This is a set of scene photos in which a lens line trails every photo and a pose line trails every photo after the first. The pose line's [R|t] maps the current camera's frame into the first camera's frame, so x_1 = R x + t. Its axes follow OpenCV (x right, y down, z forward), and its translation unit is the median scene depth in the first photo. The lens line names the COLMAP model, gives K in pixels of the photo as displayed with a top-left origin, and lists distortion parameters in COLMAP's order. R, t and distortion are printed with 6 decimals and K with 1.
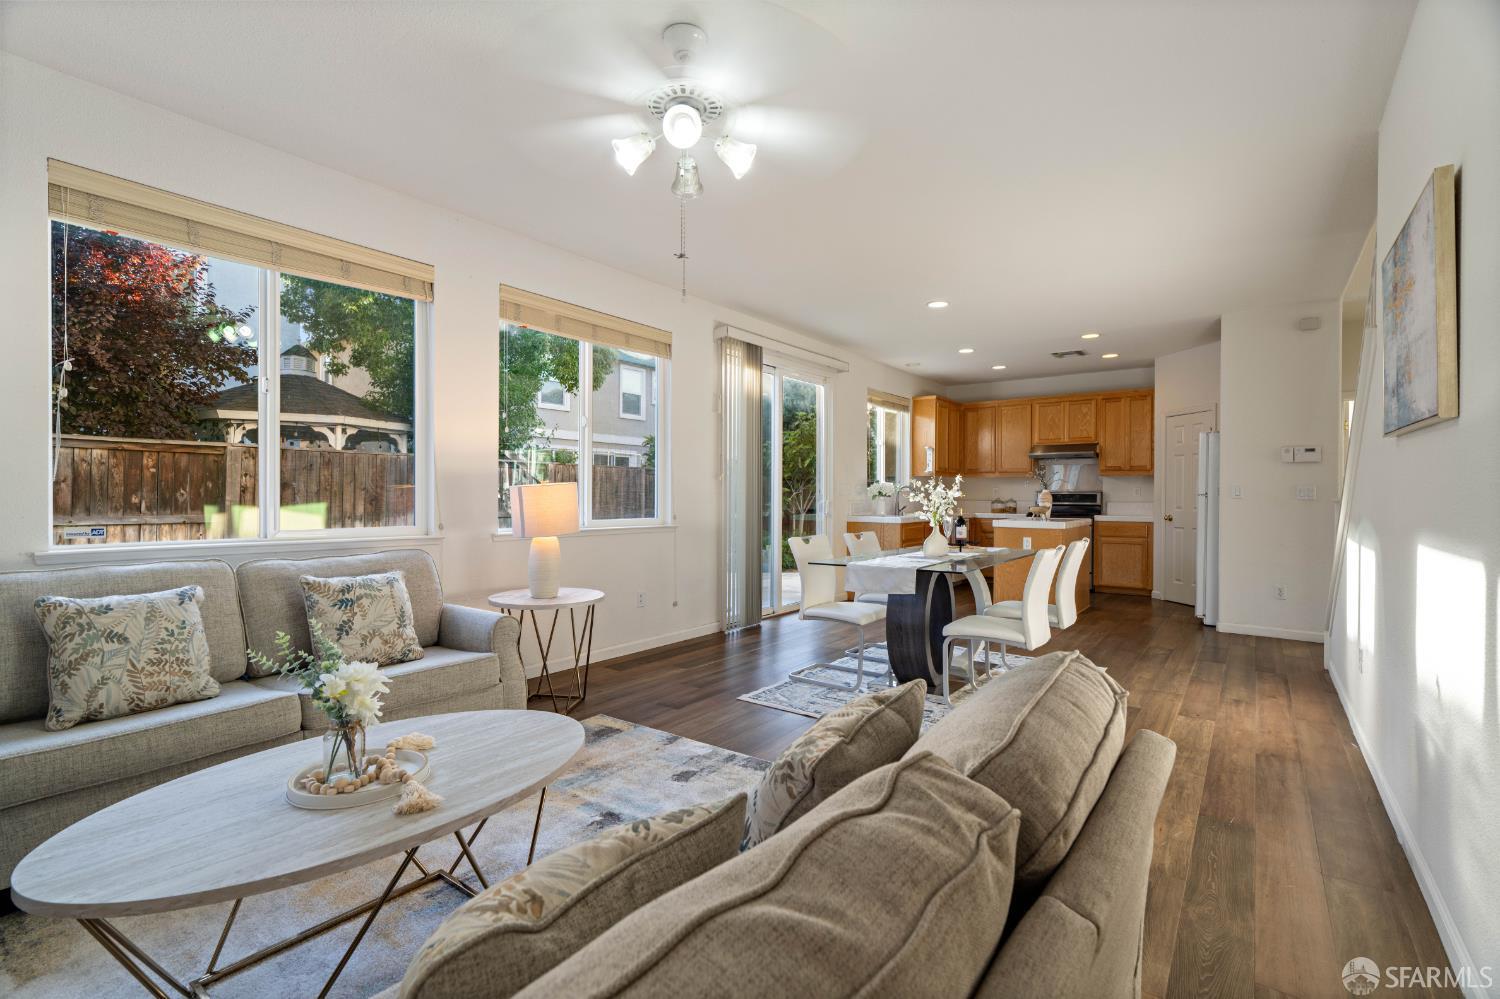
lens RADIAL K [[683.6, 0, 740.1], [0, 683.6, 497.7], [0, 0, 1]] dist [-0.004588, 0.001762]
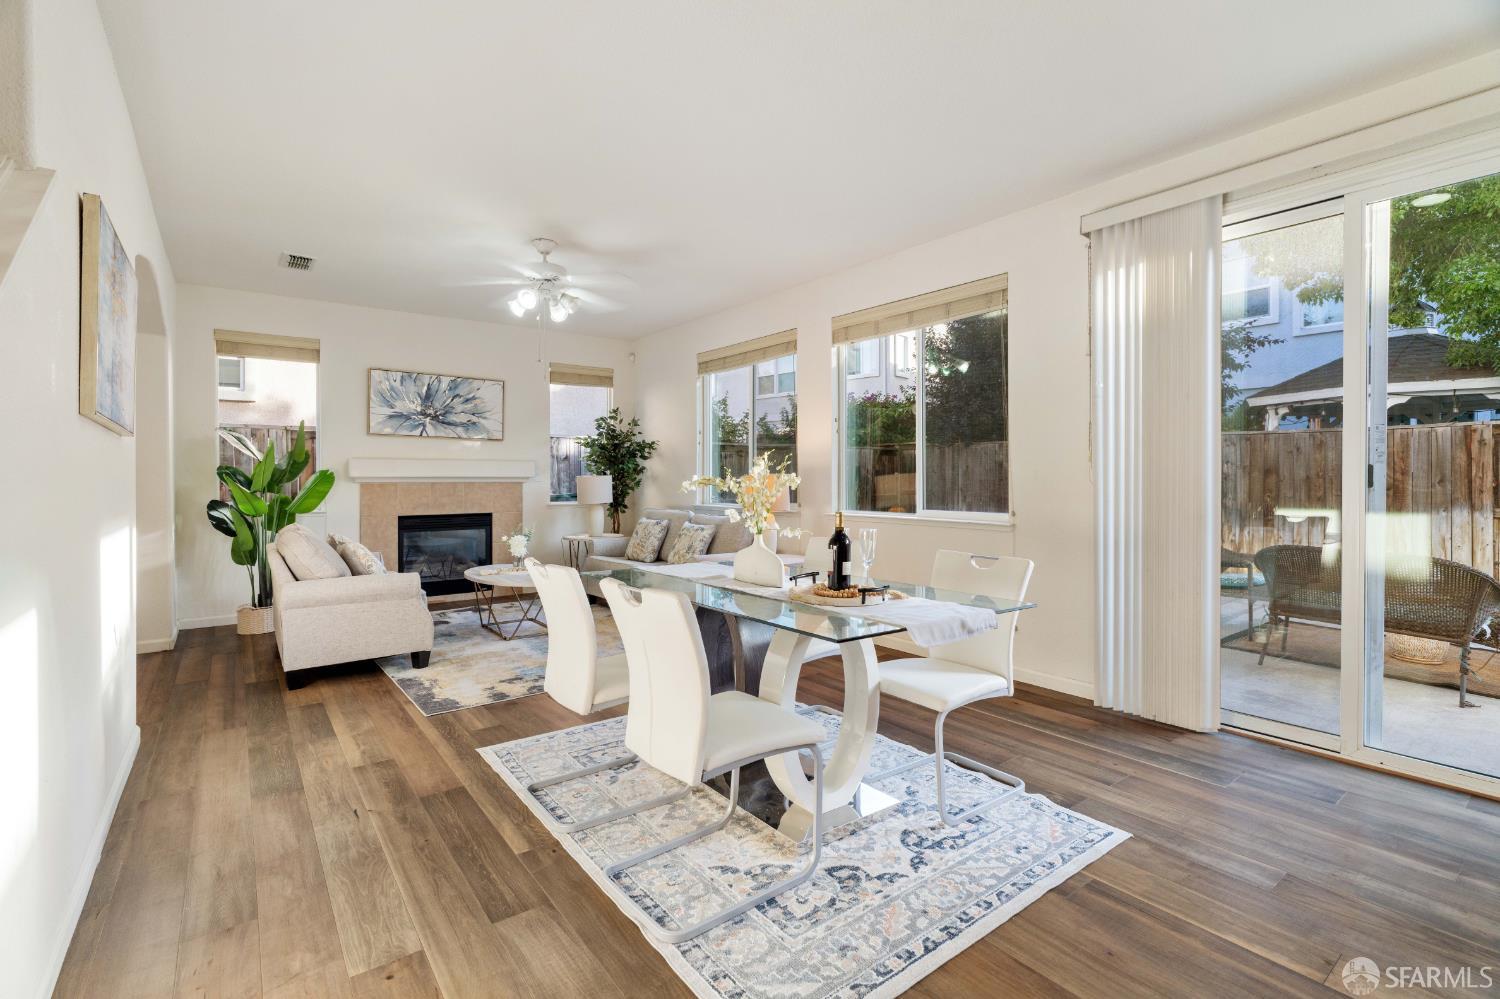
lens RADIAL K [[683.6, 0, 747.6], [0, 683.6, 476.8], [0, 0, 1]] dist [-0.004588, 0.001762]
pose [[-0.271830, -0.006931, -0.962320, 0.481189], [-0.003174, 0.999975, -0.006306, -0.004146], [0.962340, 0.001341, -0.271845, 0.623130]]
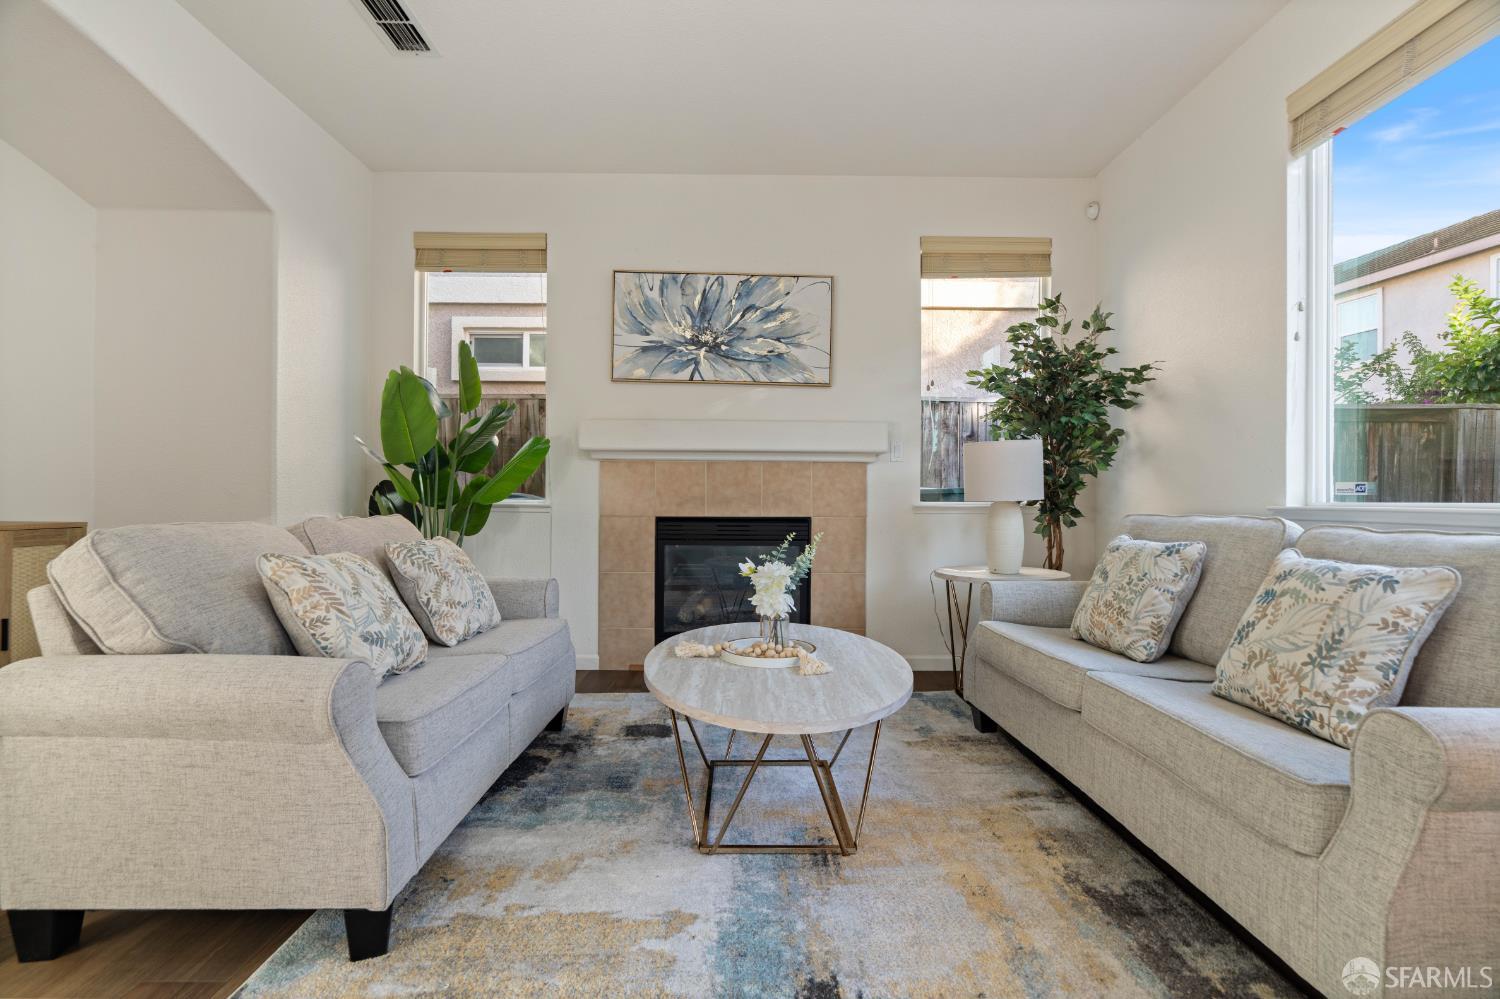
lens RADIAL K [[683.6, 0, 745.8], [0, 683.6, 496.3], [0, 0, 1]] dist [-0.004588, 0.001762]
pose [[-0.792970, -0.014945, -0.609077, 0.057162], [-0.013431, 0.999885, -0.007047, 0.026764], [0.609112, 0.002592, -0.793080, 0.424246]]
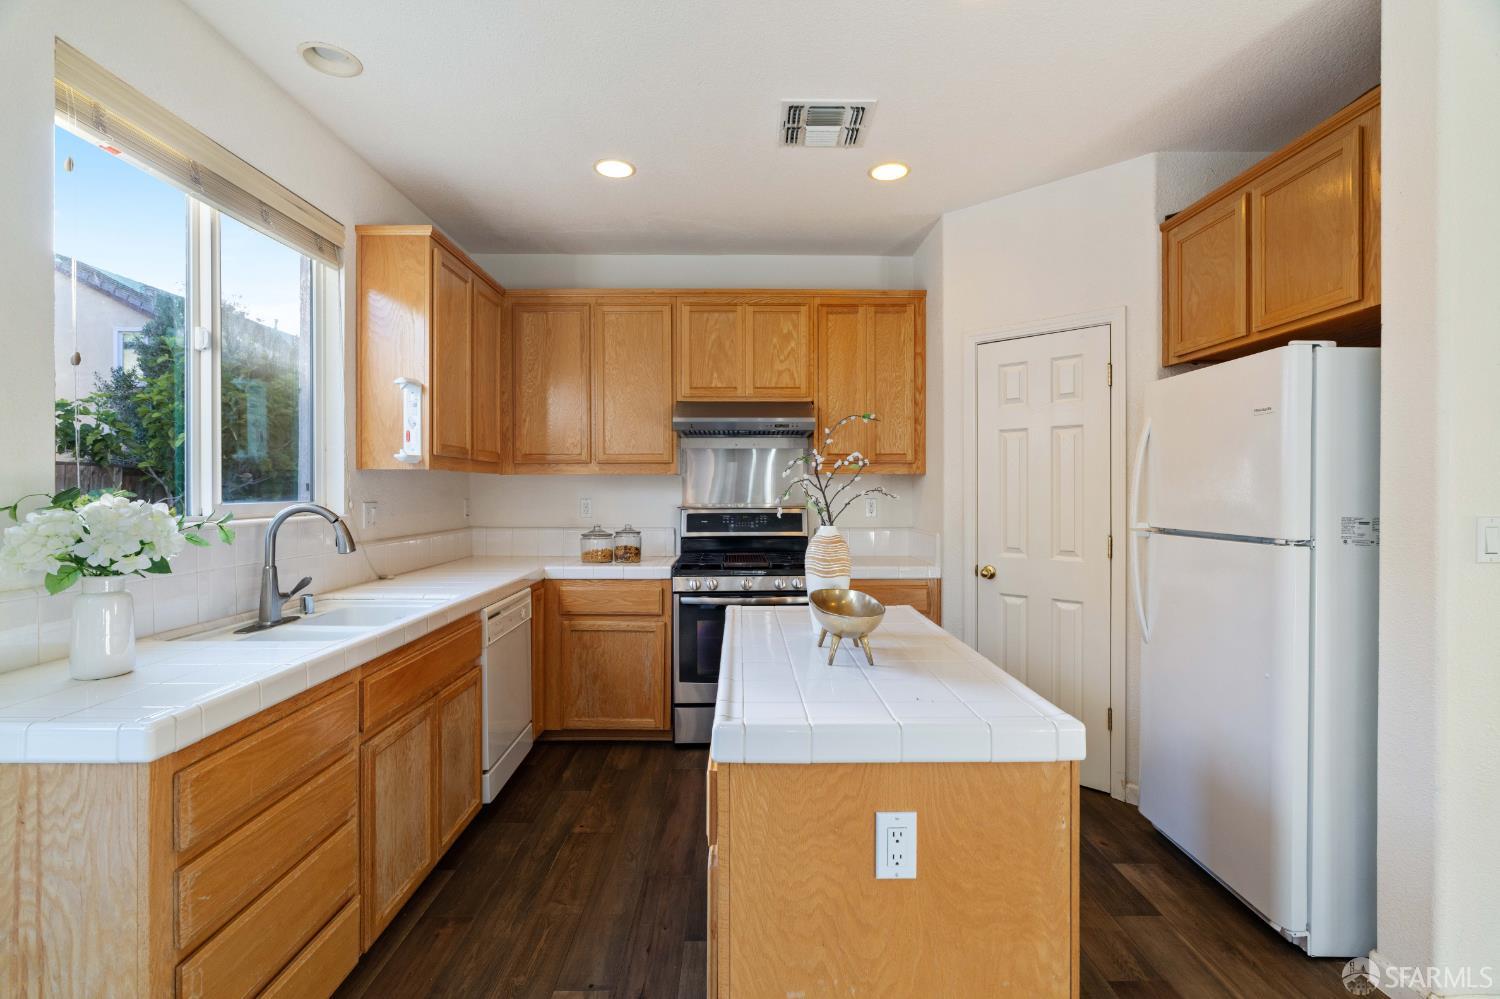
lens RADIAL K [[683.6, 0, 746.2], [0, 683.6, 487.2], [0, 0, 1]] dist [-0.004588, 0.001762]
pose [[0.786774, -0.003162, 0.617233, 0.224249], [0.007020, 0.999968, -0.003826, -0.023675], [-0.617201, 0.007344, 0.786771, 0.716085]]
